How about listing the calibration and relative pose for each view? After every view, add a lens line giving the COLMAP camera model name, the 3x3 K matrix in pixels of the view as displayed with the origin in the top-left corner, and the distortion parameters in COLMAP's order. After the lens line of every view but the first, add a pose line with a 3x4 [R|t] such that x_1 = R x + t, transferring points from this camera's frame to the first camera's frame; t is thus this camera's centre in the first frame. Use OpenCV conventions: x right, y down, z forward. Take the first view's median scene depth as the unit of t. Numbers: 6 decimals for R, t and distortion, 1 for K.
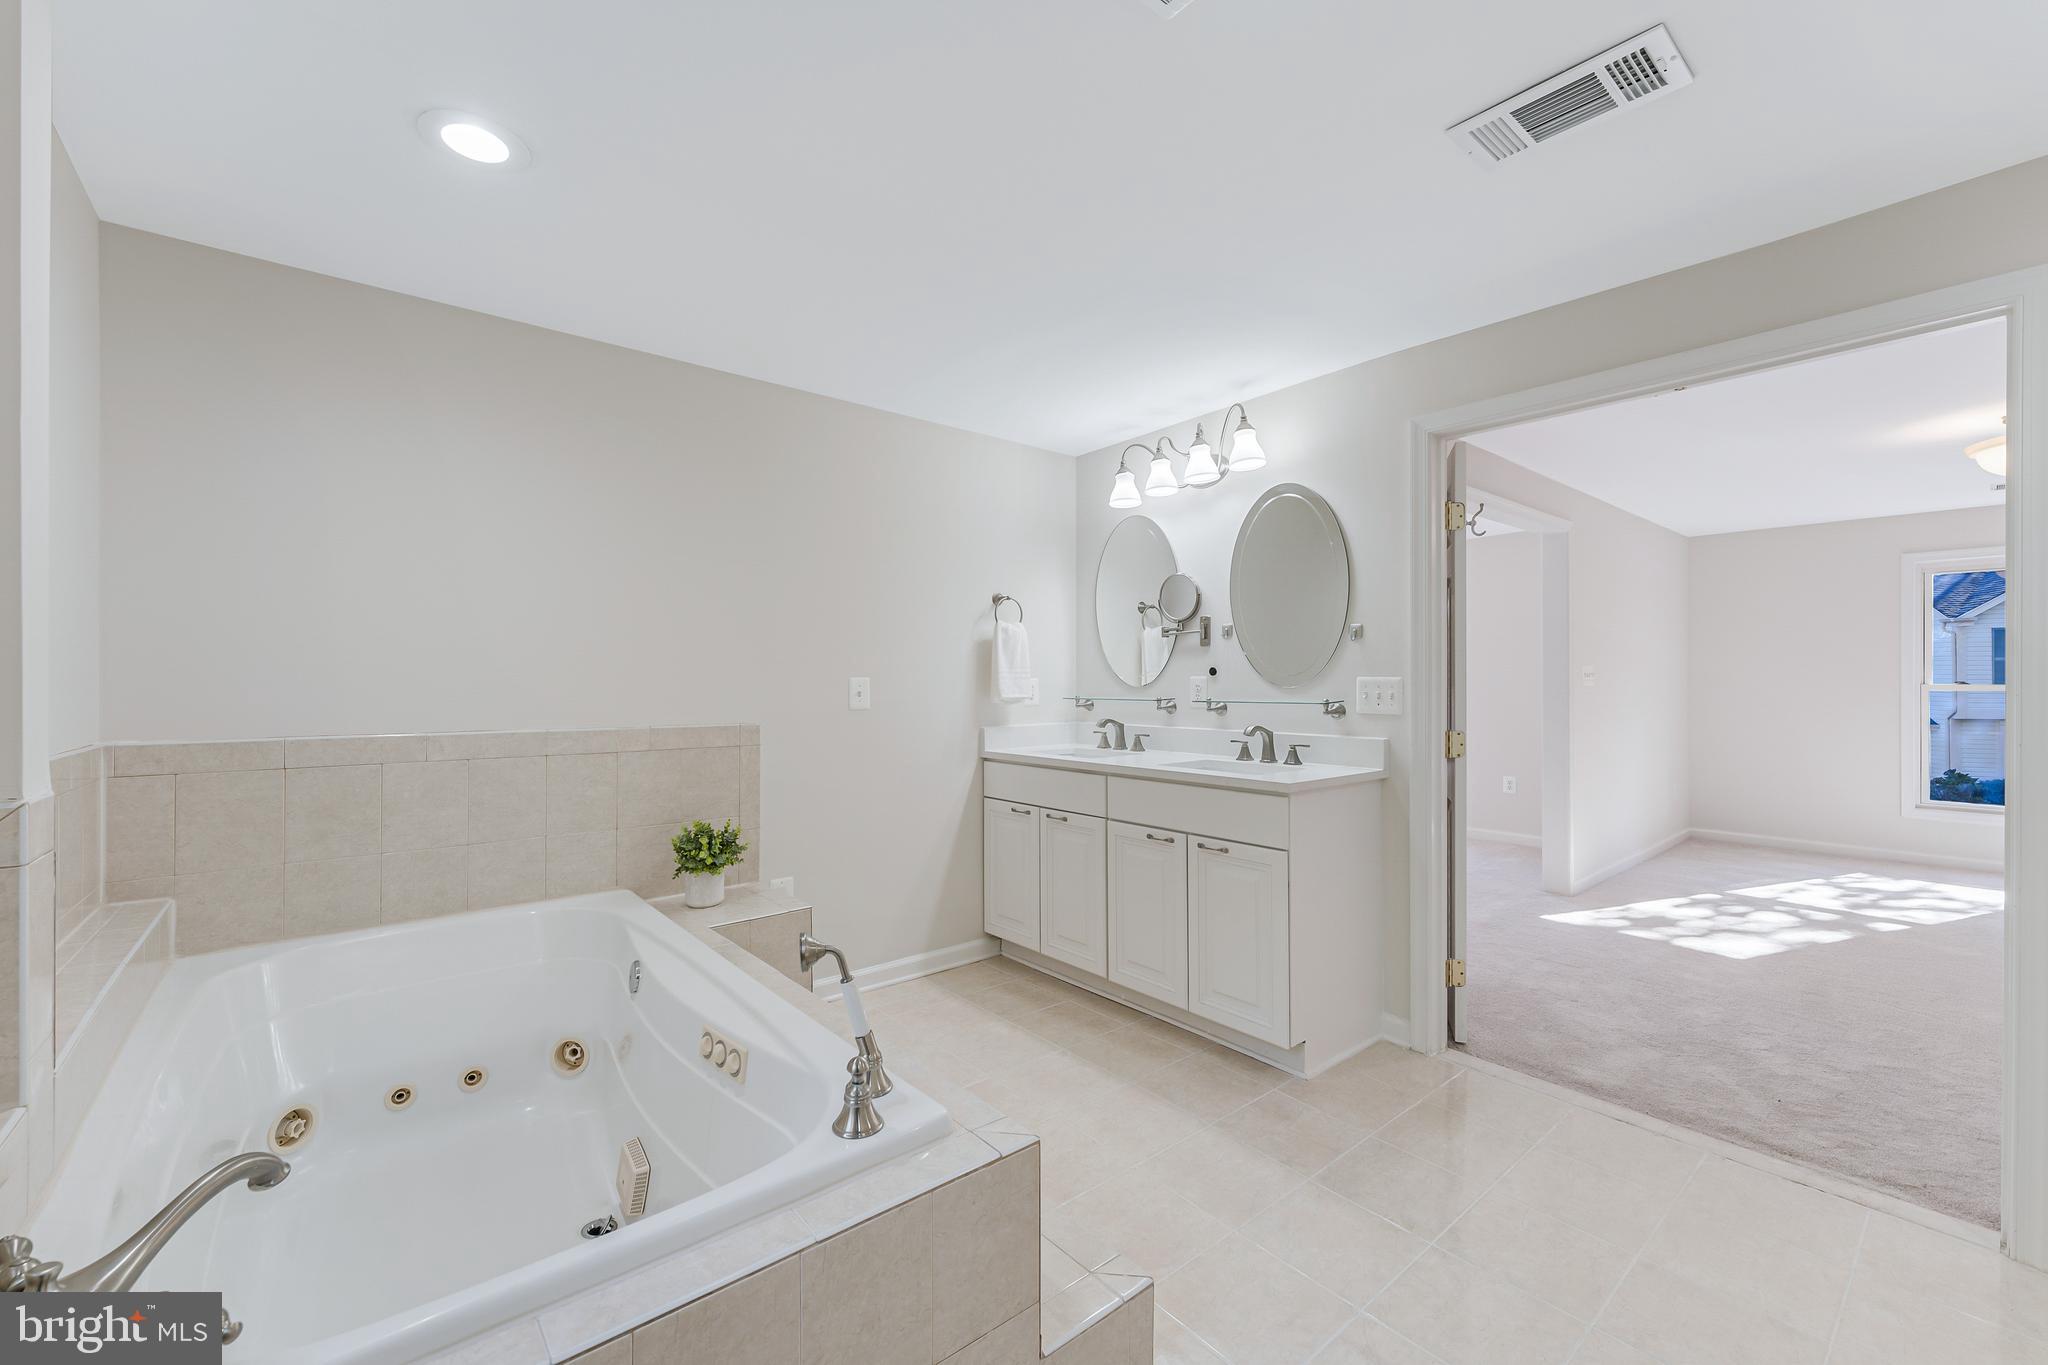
lens RADIAL K [[833.0, 0, 1024.2], [0, 833.0, 683.0], [0, 0, 1]] dist [0.004215, -0.000717]
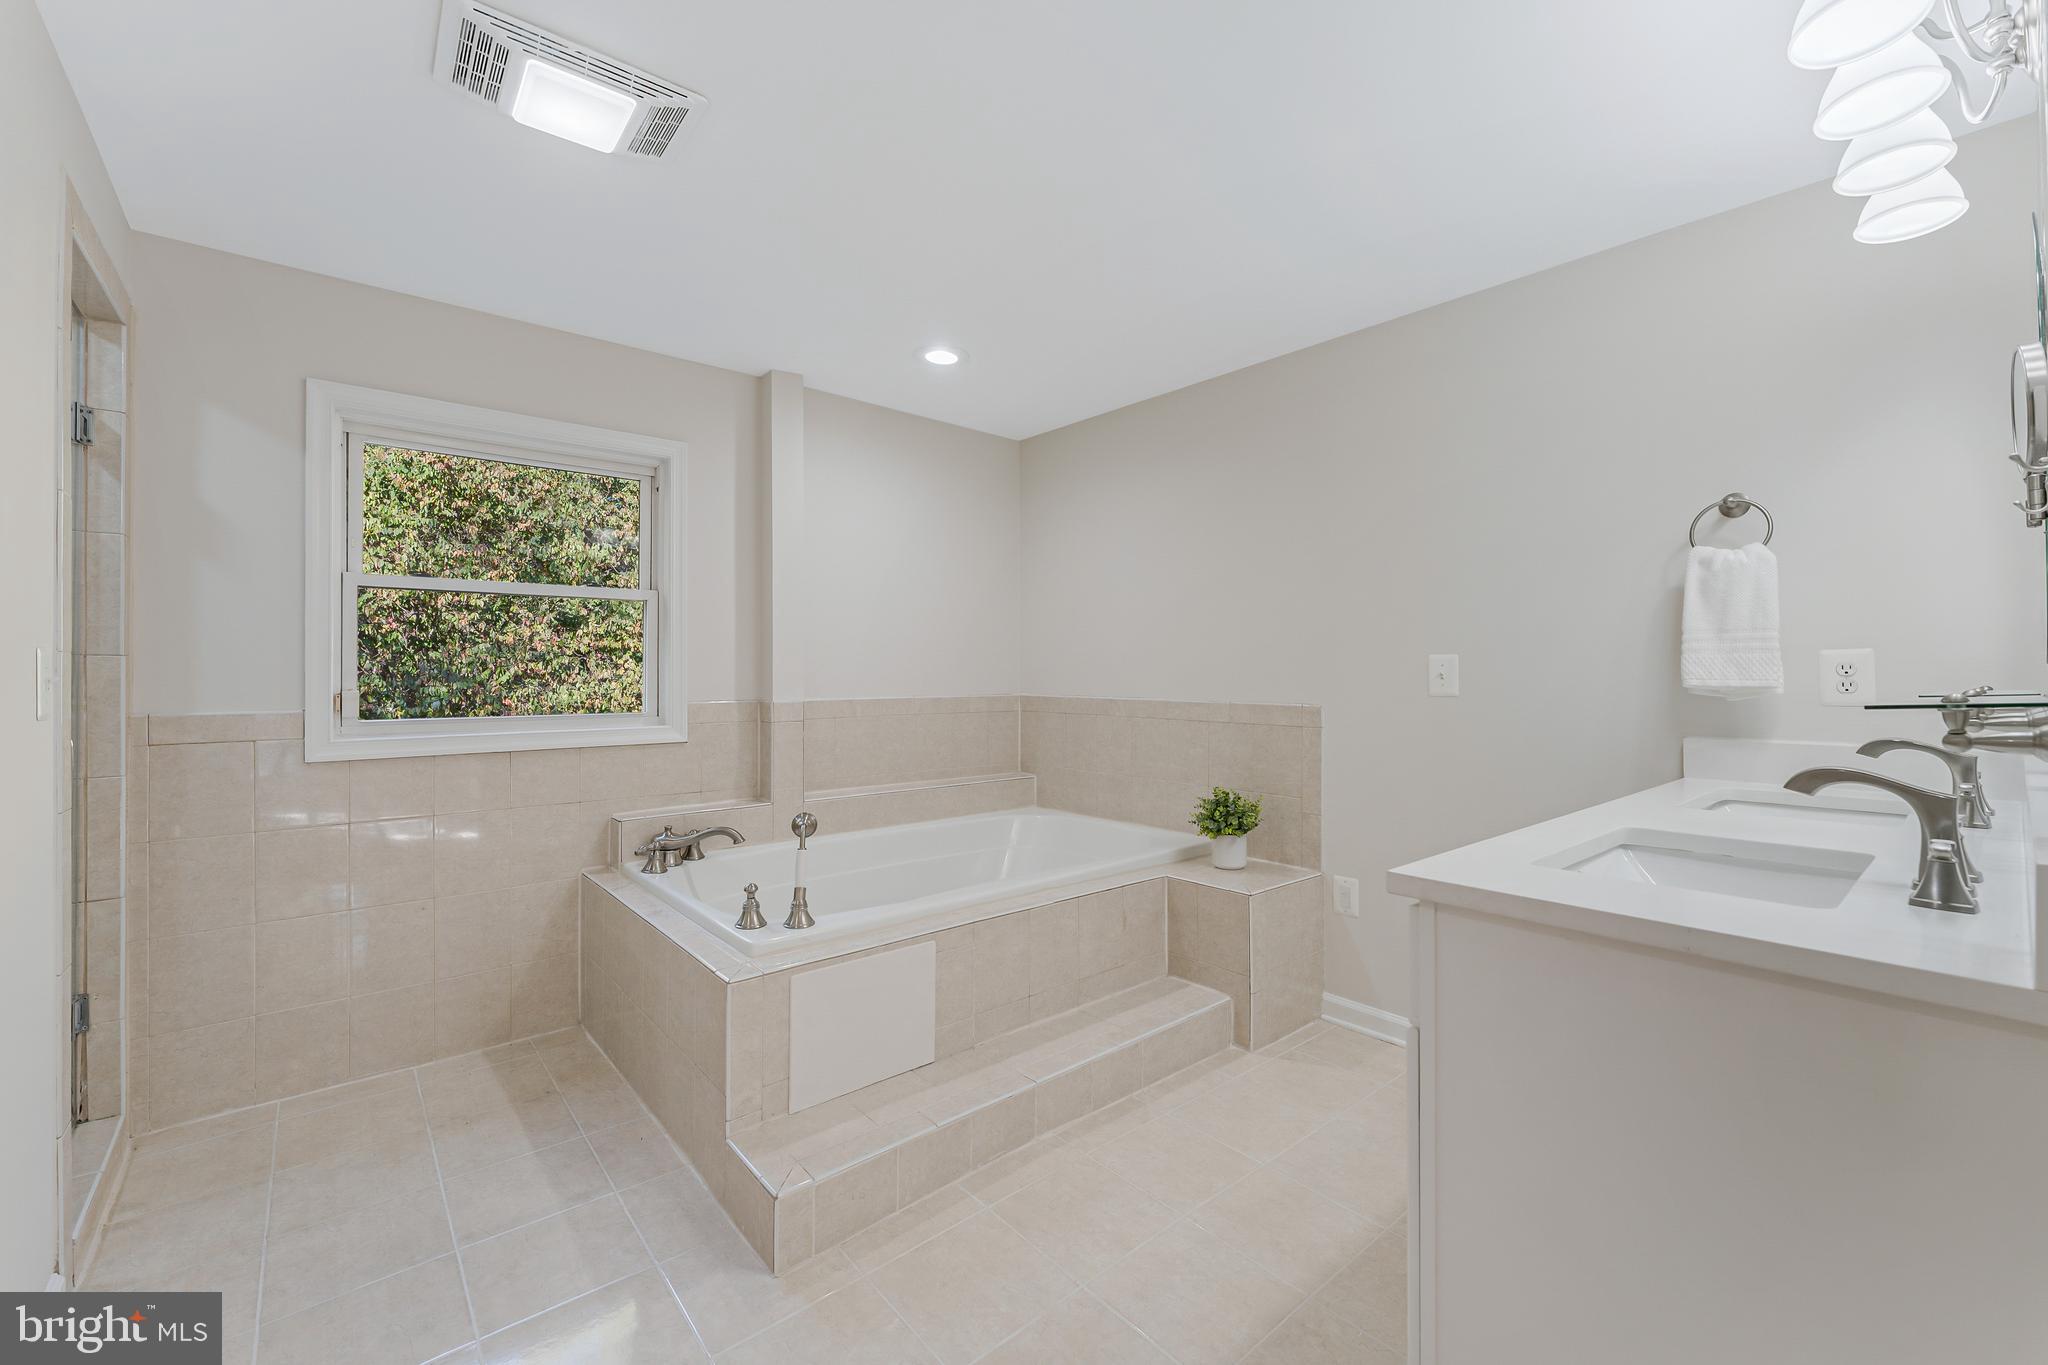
lens RADIAL K [[833.0, 0, 1023.5], [0, 833.0, 673.8], [0, 0, 1]] dist [0.004215, -0.000717]
pose [[0.011331, 0.003856, -0.999928, 0.651413], [-0.000303, 0.999993, 0.003853, 0.009830], [0.999936, 0.000259, 0.011332, 0.674880]]
